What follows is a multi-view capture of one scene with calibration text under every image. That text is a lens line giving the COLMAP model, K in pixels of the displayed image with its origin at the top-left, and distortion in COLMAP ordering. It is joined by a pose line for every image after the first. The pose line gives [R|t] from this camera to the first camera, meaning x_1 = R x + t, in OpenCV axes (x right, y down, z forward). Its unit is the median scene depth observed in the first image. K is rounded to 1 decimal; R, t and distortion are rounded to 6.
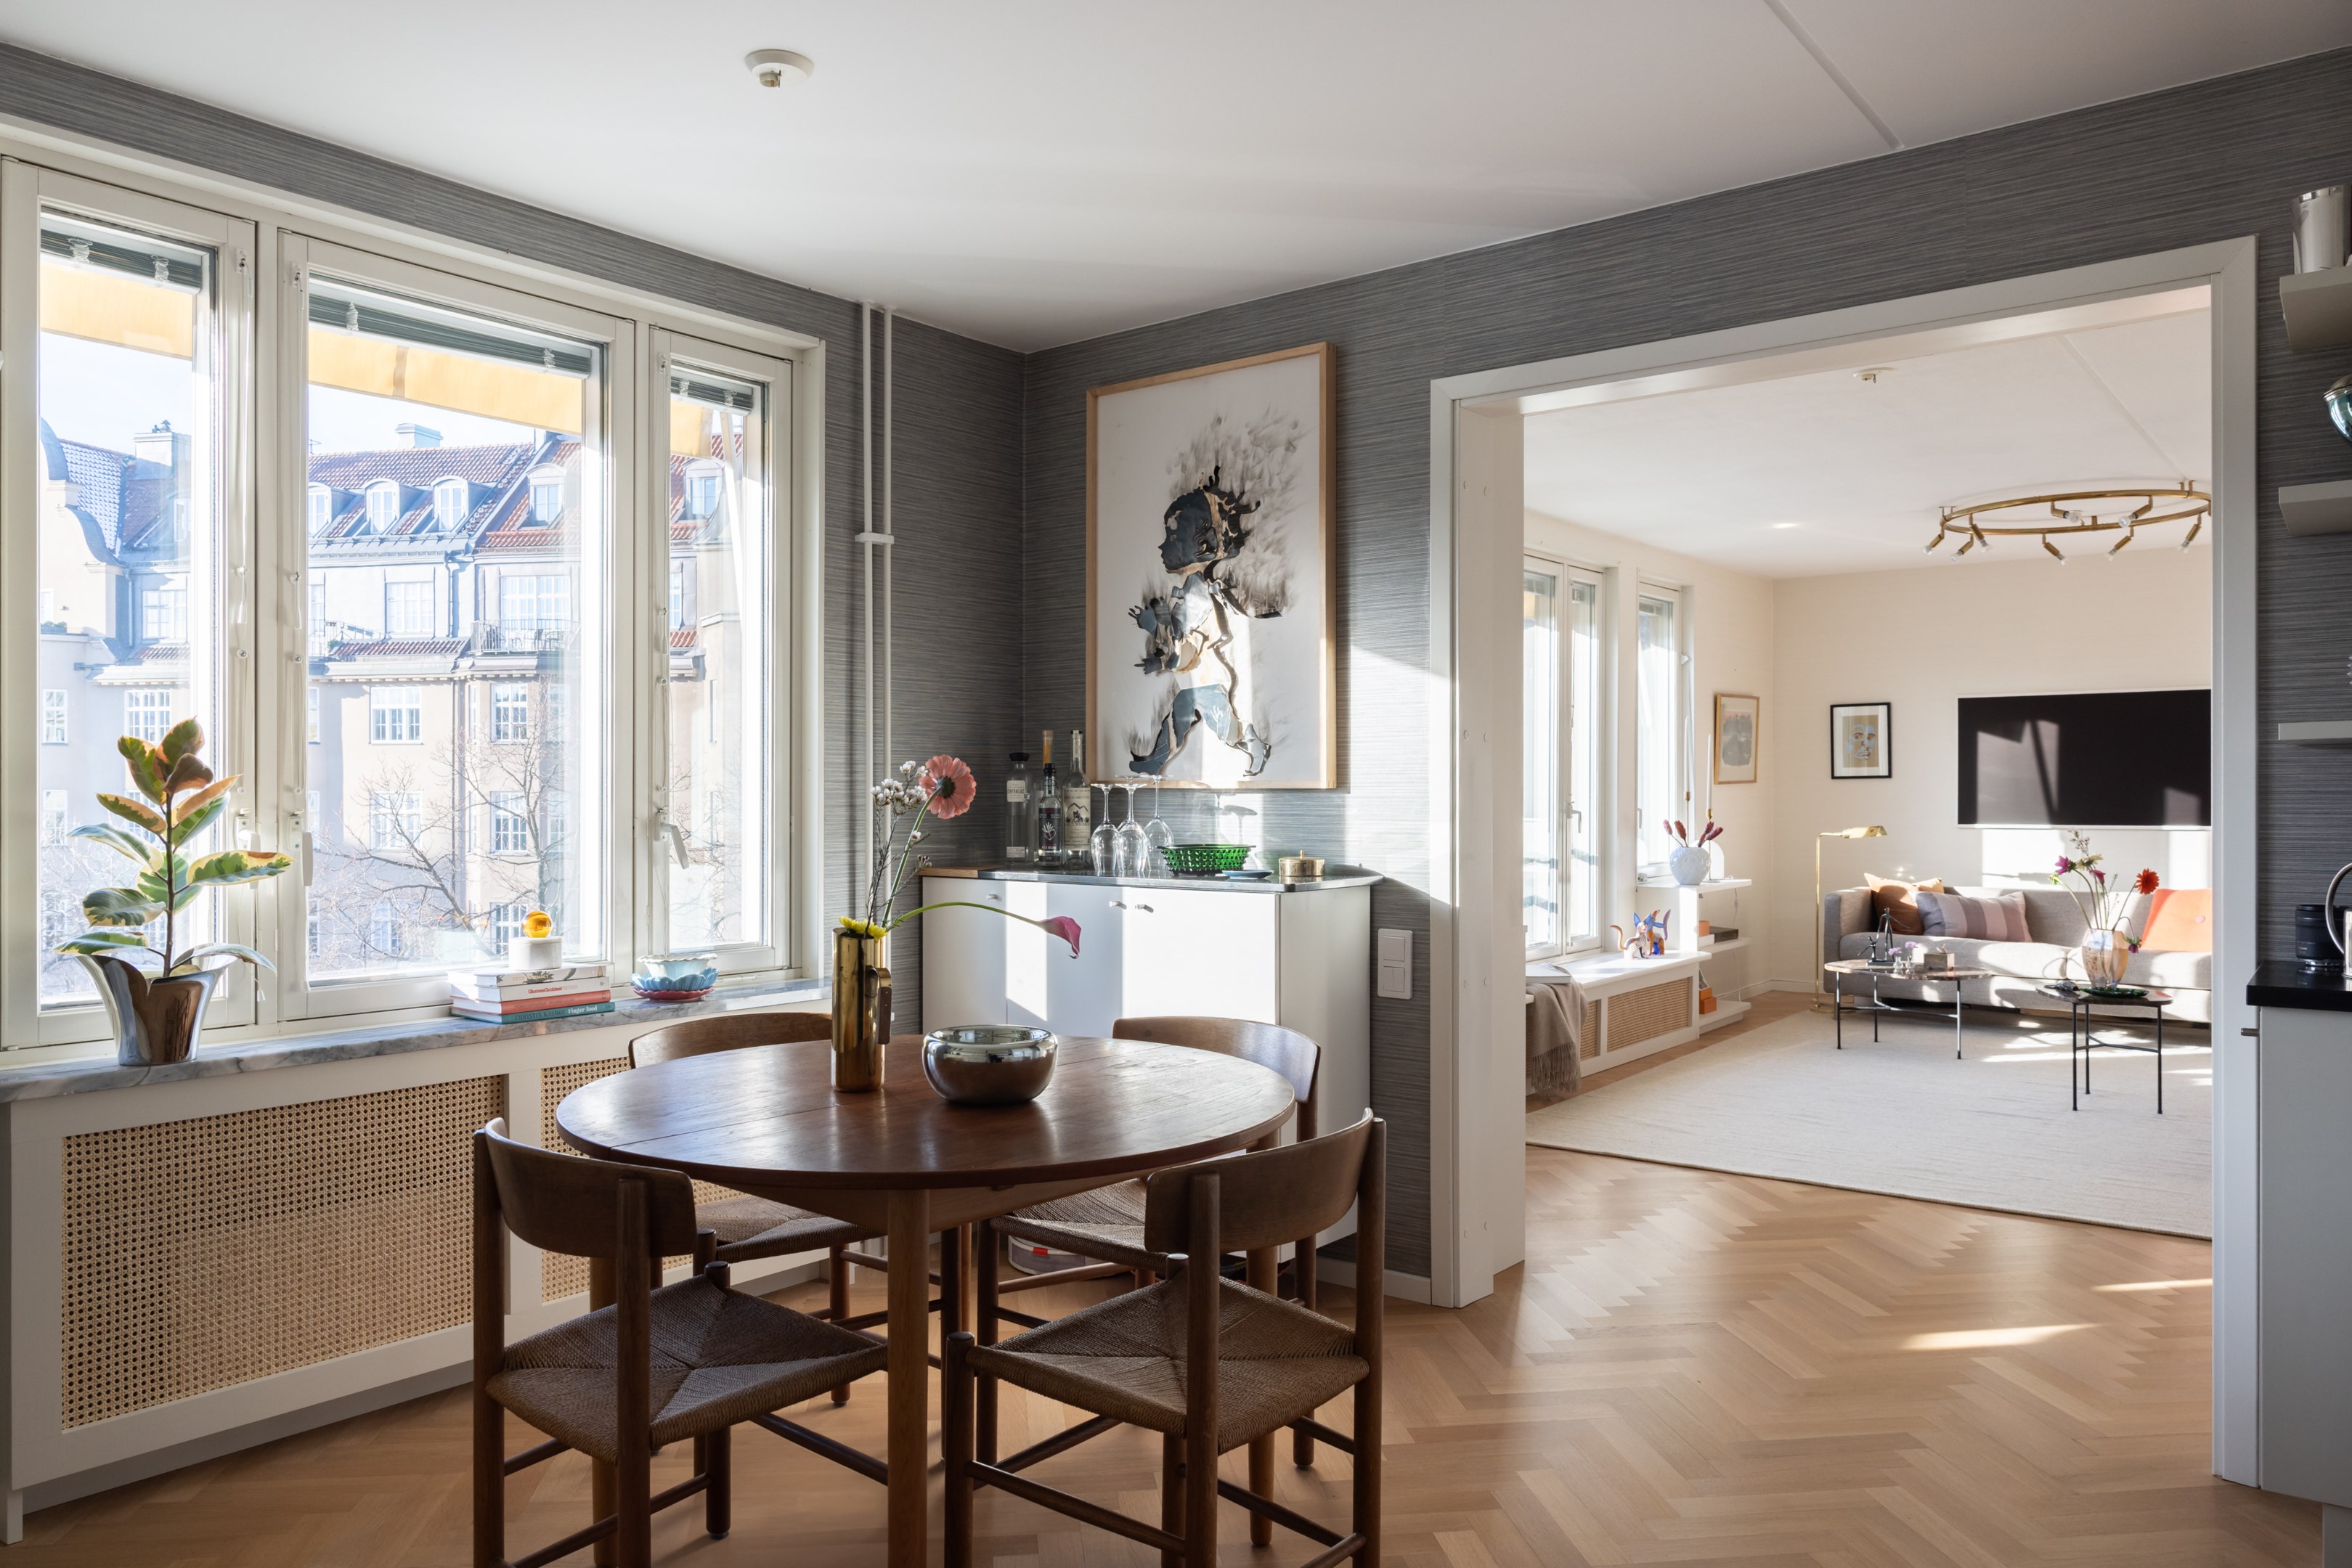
lens RADIAL K [[1607.4, 0, 1176.0], [0, 1607.4, 784.0], [0, 0, 1]] dist [-0.001460, -0.003688]
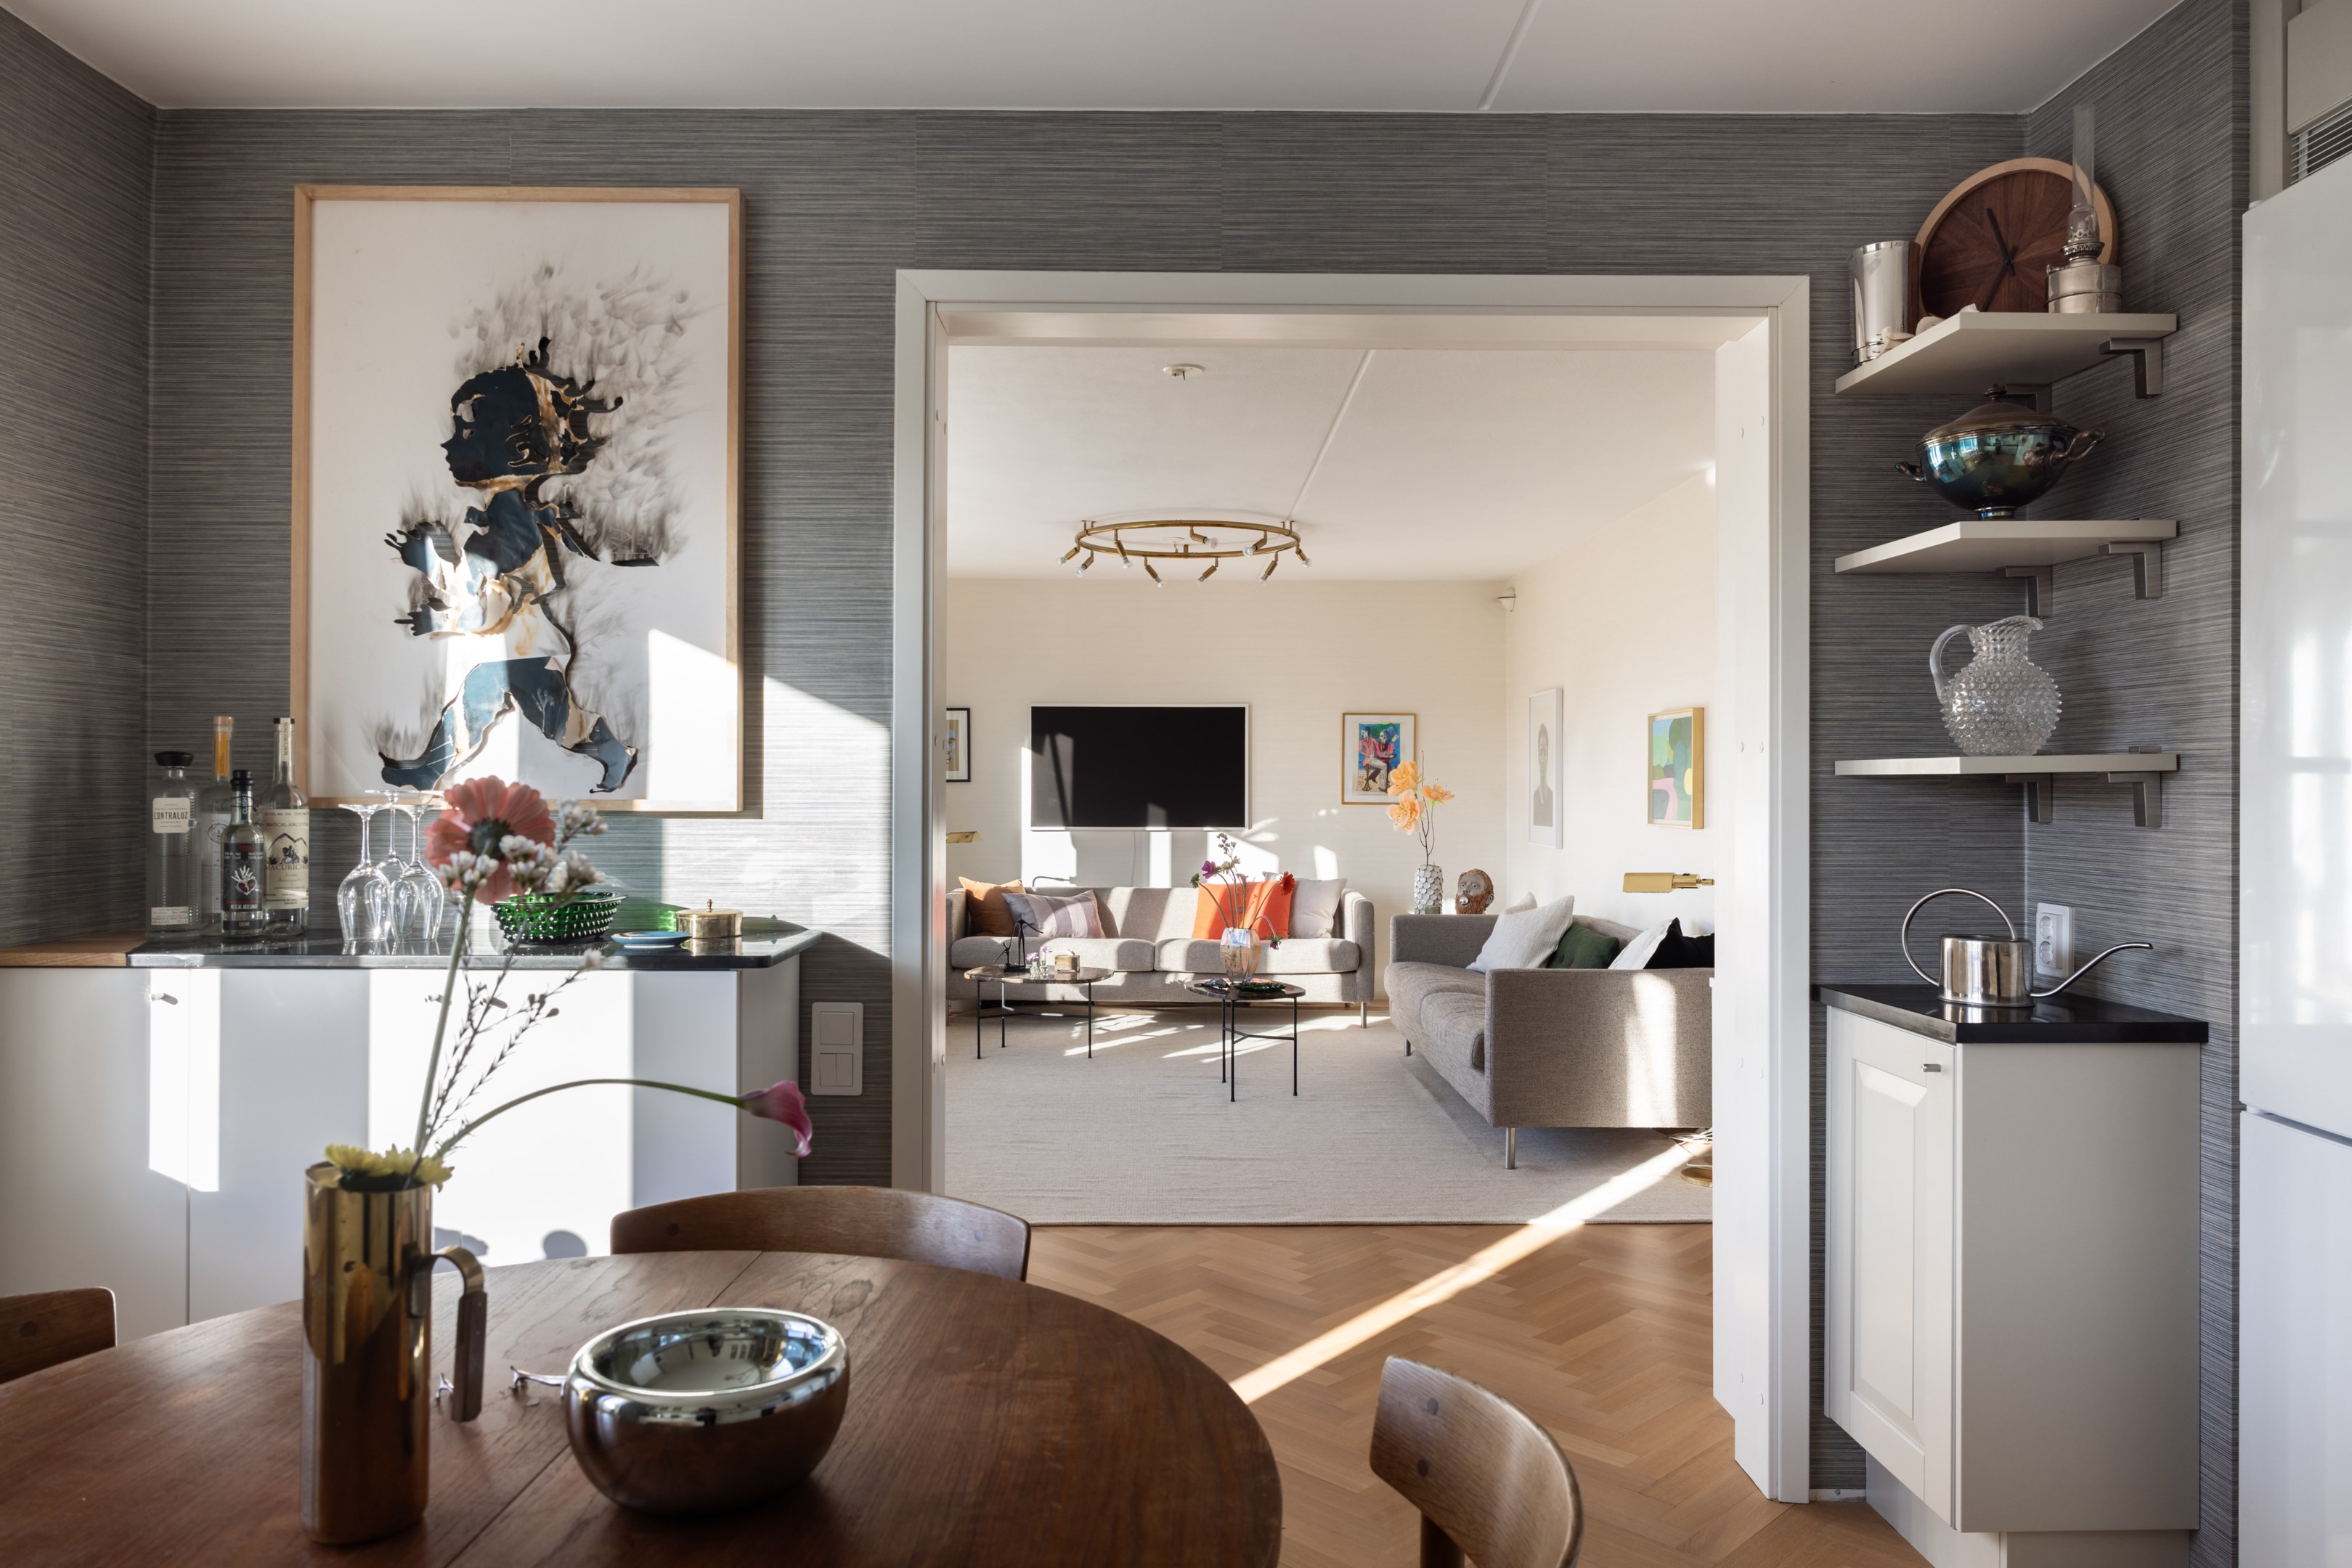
lens RADIAL K [[1565.6, 0, 1176.0], [0, 1565.6, 784.0], [0, 0, 1]] dist [-0.007026, -0.000629]
pose [[0.782976, 0.003955, 0.622039, -0.169423], [-0.006728, 0.999975, 0.002111, -0.011141], [-0.622015, -0.005838, 0.782983, 0.300945]]
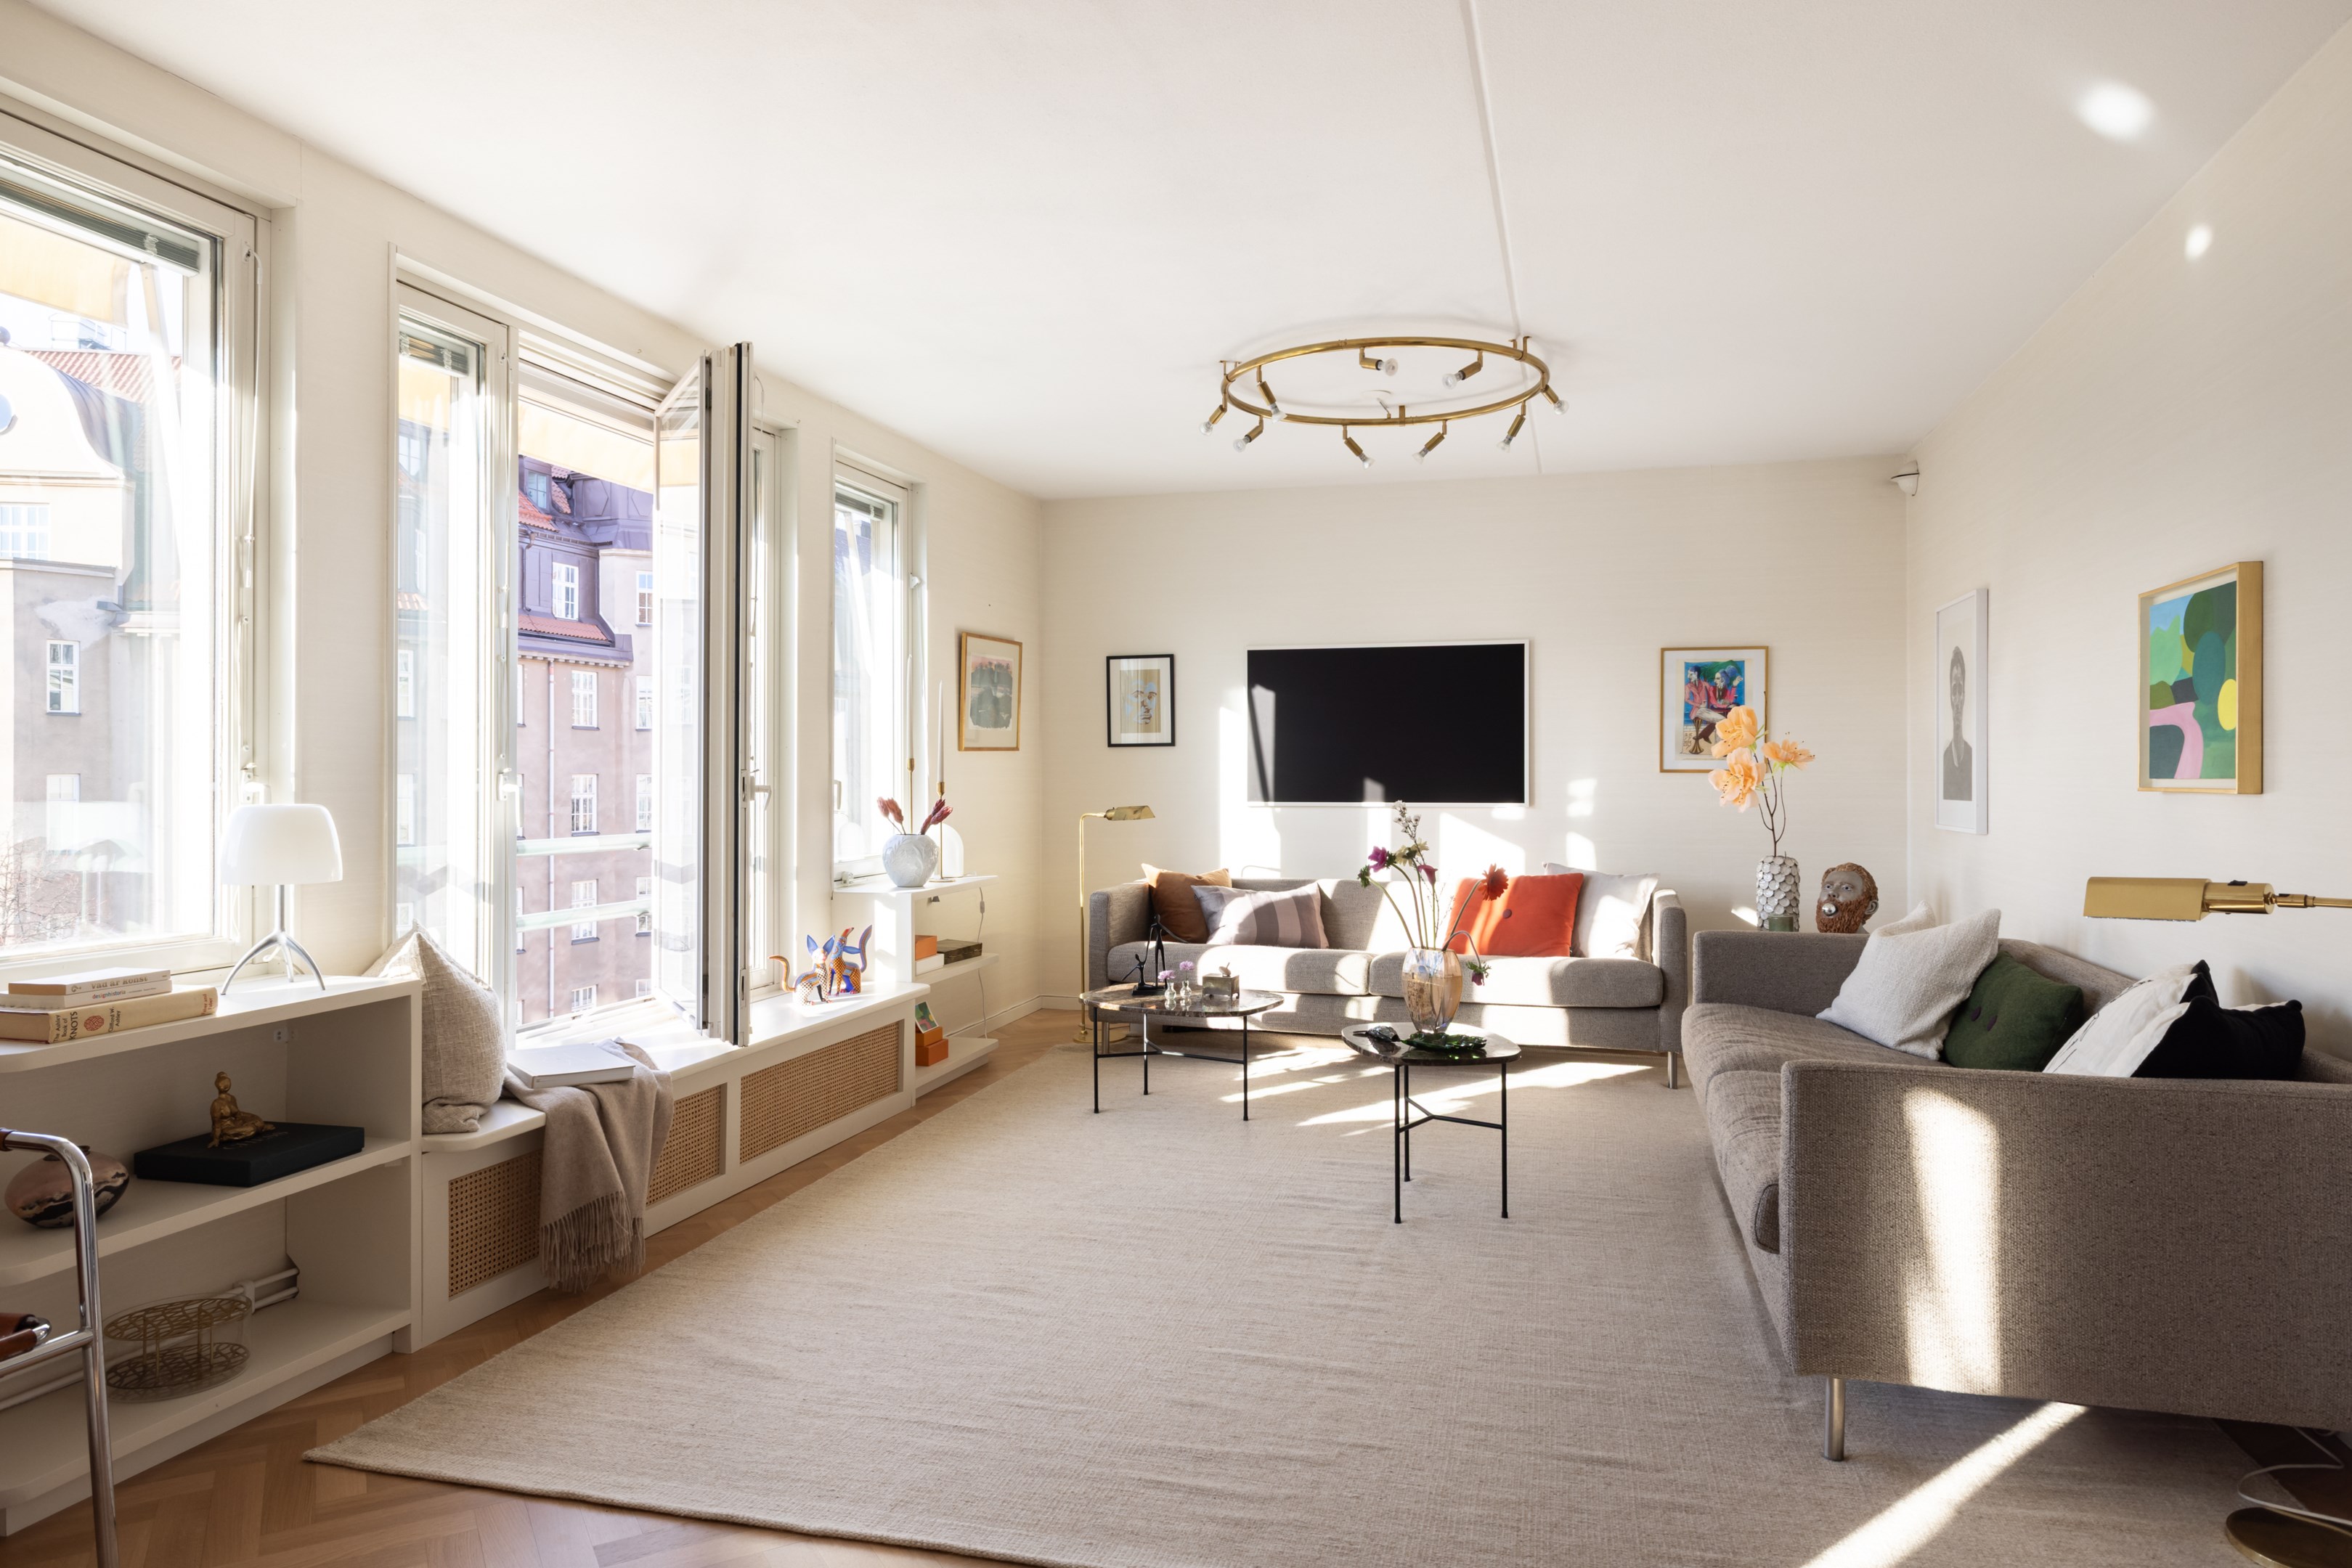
lens RADIAL K [[1502.9, 0, 1176.0], [0, 1502.9, 784.0], [0, 0, 1]] dist [0.020612, -0.000714]
pose [[0.920933, -0.002148, 0.389714, 0.325616], [-0.002123, 0.999942, 0.010529, 0.017883], [-0.389715, -0.010523, 0.920876, 0.647154]]
